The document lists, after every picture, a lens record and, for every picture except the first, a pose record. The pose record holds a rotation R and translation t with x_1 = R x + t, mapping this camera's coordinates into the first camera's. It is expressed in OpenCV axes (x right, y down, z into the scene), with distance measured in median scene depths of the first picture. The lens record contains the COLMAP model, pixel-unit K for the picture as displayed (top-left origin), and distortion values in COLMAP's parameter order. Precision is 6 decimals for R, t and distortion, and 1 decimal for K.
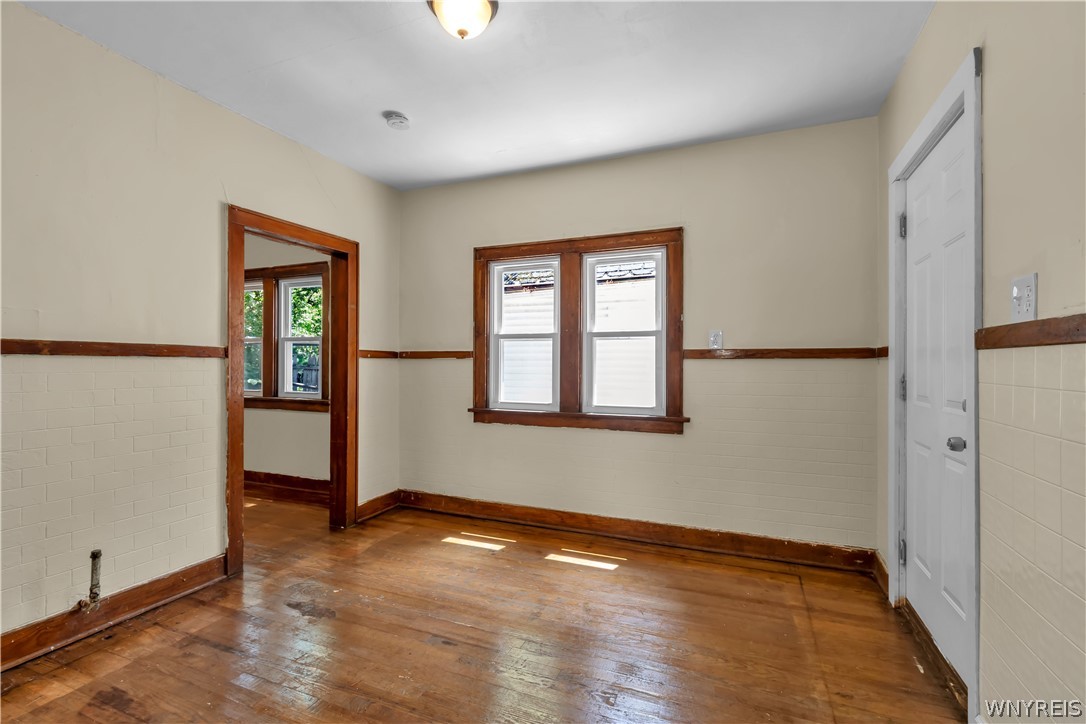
lens RADIAL K [[478.8, 0, 549.3], [0, 478.8, 353.1], [0, 0, 1]] dist [0.000941, -0.000020]
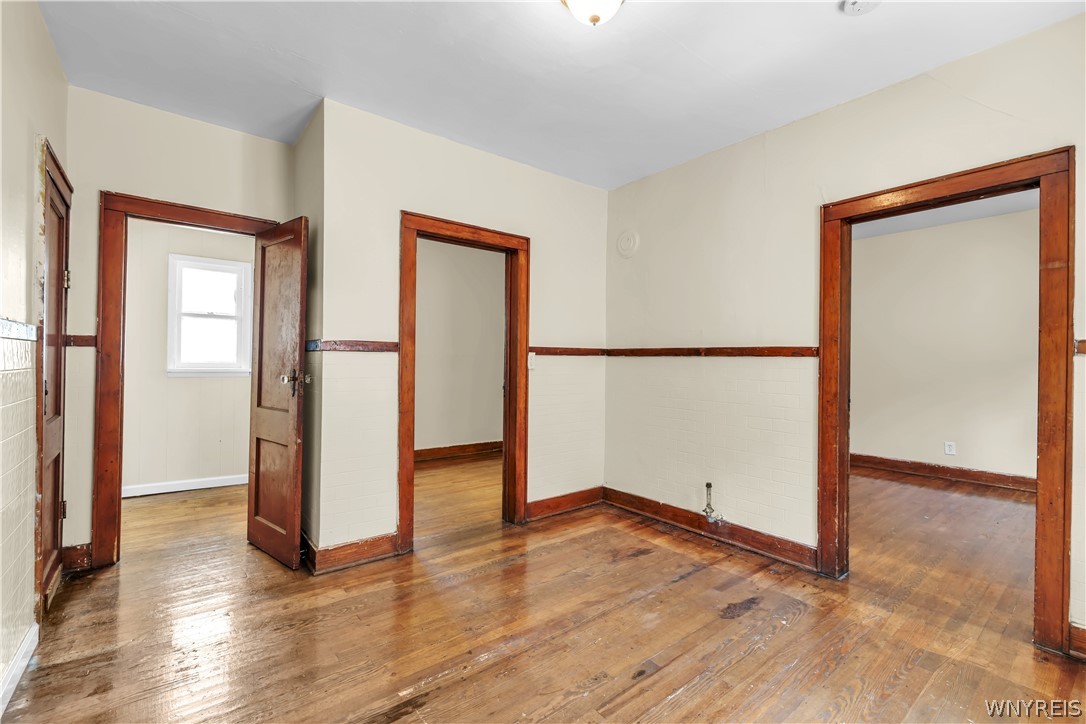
lens RADIAL K [[480.9, 0, 540.4], [0, 480.9, 360.1], [0, 0, 1]] dist [0.002051, -0.001243]
pose [[-0.476327, 0.003453, -0.879261, 0.928595], [0.003519, 0.999992, 0.002021, 0.018339], [0.879261, -0.002131, -0.476335, 1.755650]]
